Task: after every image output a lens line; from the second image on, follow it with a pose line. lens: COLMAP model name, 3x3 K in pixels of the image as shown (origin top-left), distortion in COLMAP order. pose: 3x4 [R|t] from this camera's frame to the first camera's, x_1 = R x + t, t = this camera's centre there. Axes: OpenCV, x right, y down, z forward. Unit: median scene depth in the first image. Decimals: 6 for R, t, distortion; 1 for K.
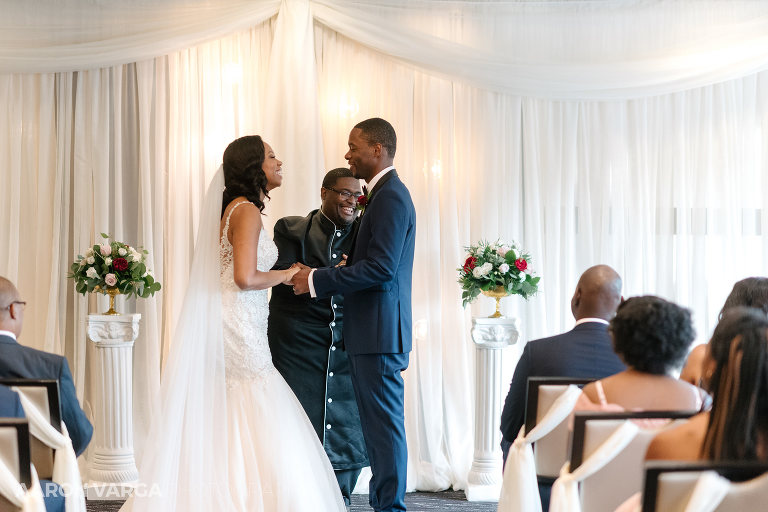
lens RADIAL K [[1810.9, 0, 384.0], [0, 1810.9, 234.9], [0, 0, 1]] dist [-0.044914, -0.608606]
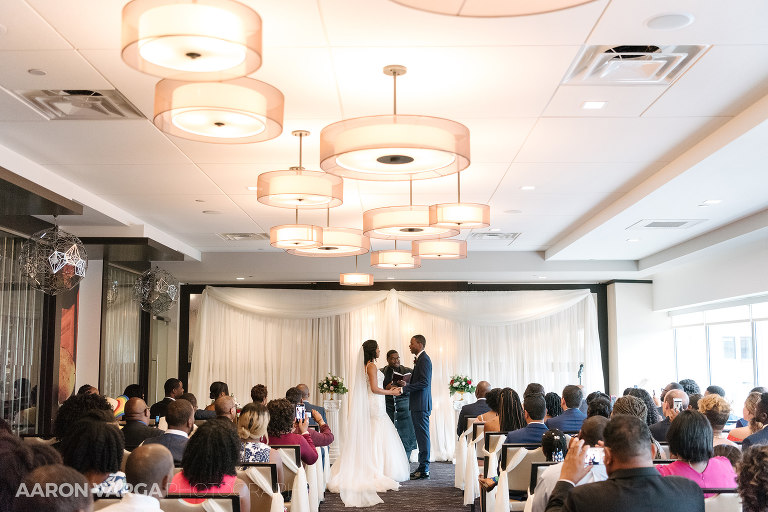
lens RADIAL K [[861.2, 0, 384.0], [0, 861.2, 256.0], [0, 0, 1]] dist [0.004411, -0.004683]
pose [[0.998116, -0.016192, -0.059187, 0.022897], [0.007977, 0.990611, -0.136479, 0.003071], [0.060841, 0.135750, 0.988873, -0.425788]]
